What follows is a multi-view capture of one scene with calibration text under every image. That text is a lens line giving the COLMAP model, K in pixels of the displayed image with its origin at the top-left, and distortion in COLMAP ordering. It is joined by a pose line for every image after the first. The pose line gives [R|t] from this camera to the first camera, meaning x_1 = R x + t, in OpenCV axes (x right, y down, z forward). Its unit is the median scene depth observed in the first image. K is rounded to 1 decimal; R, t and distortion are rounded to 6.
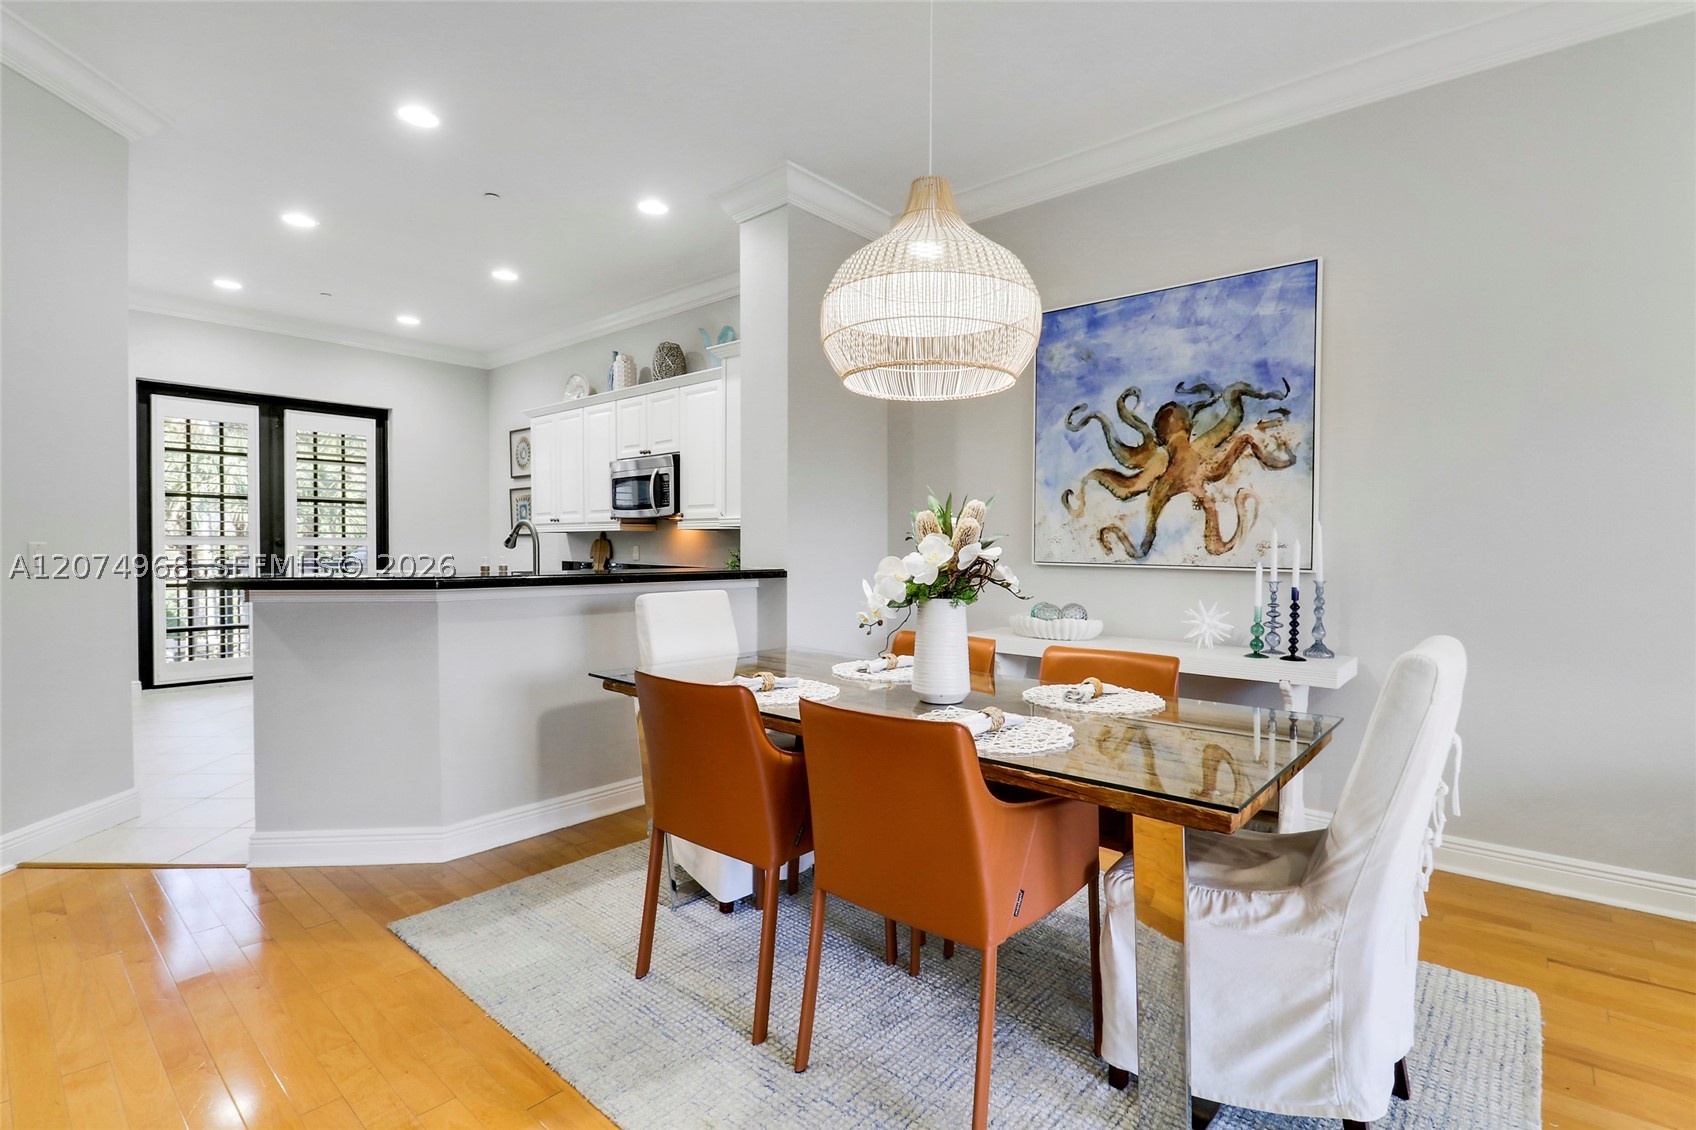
lens RADIAL K [[787.8, 0, 853.3], [0, 787.8, 559.4], [0, 0, 1]] dist [-0.003506, -0.006771]
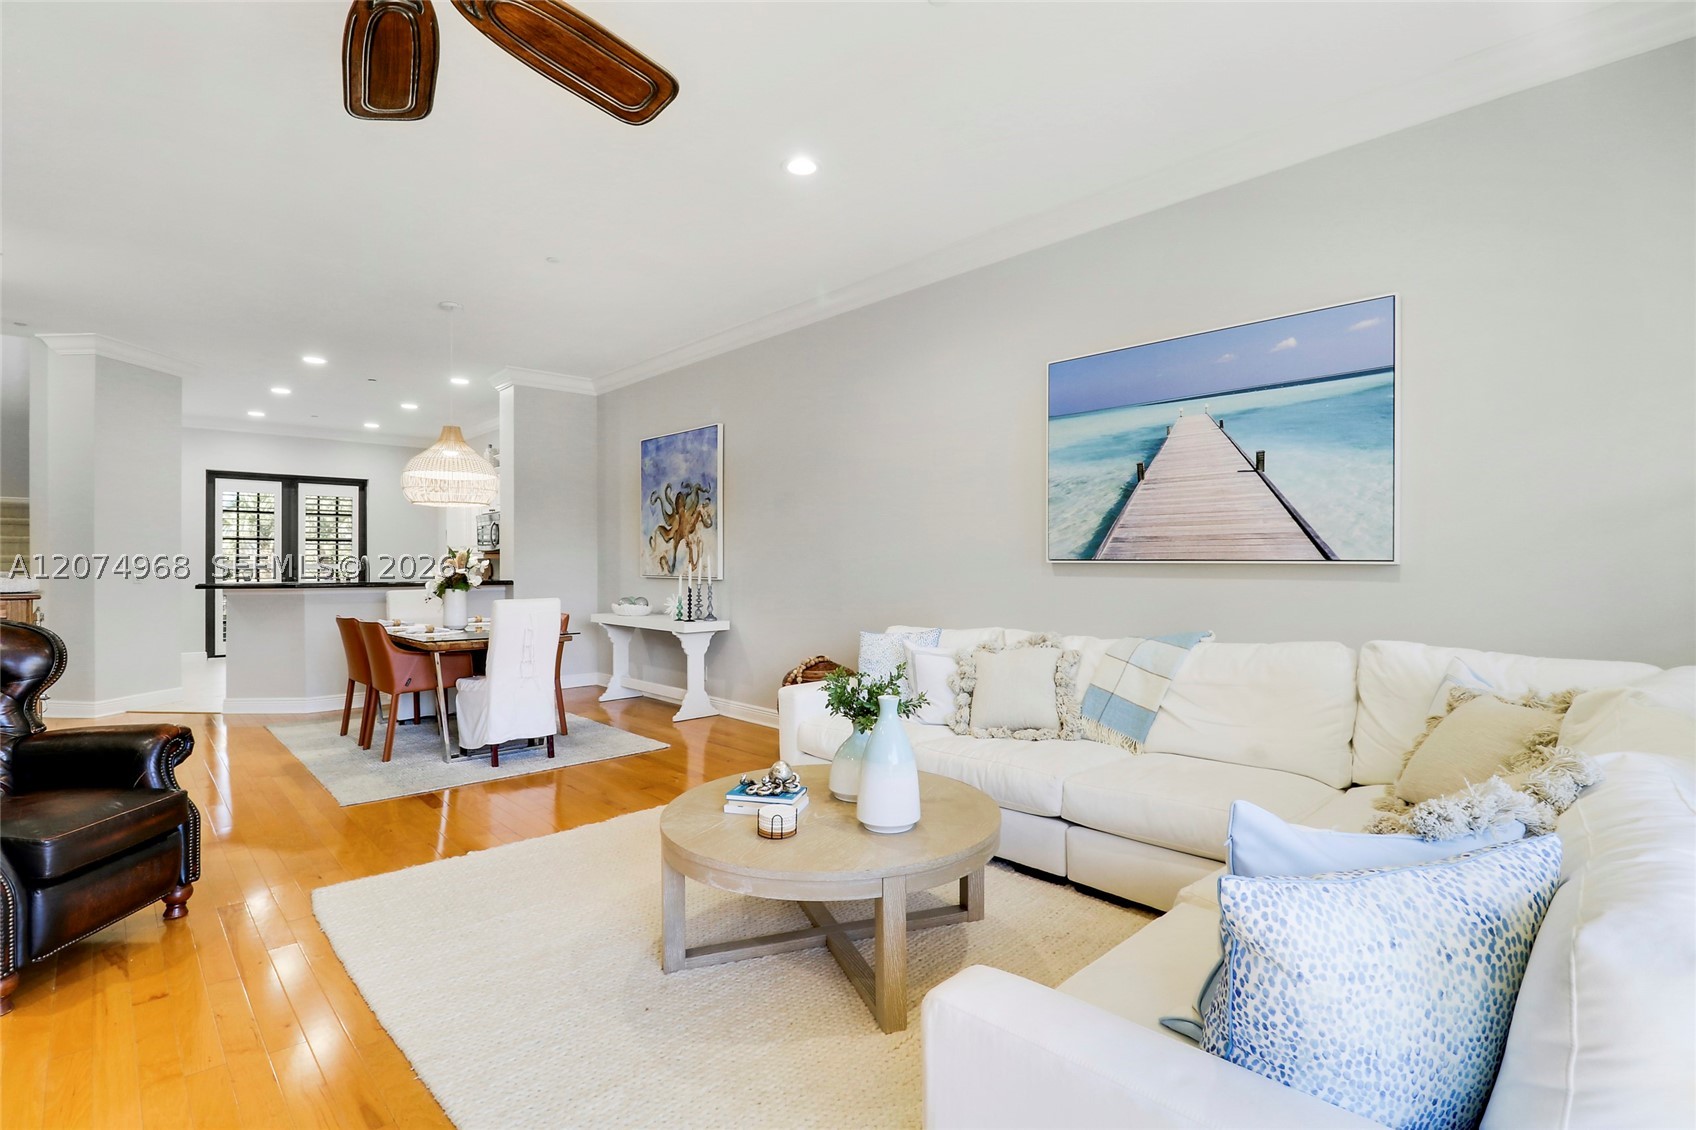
lens RADIAL K [[787.8, 0, 871.5], [0, 787.8, 559.8], [0, 0, 1]] dist [-0.003506, -0.006771]
pose [[0.996618, -0.007573, -0.081822, 0.577338], [0.005495, 0.999658, -0.025584, 0.010477], [0.081987, 0.025048, 0.996319, -0.495836]]
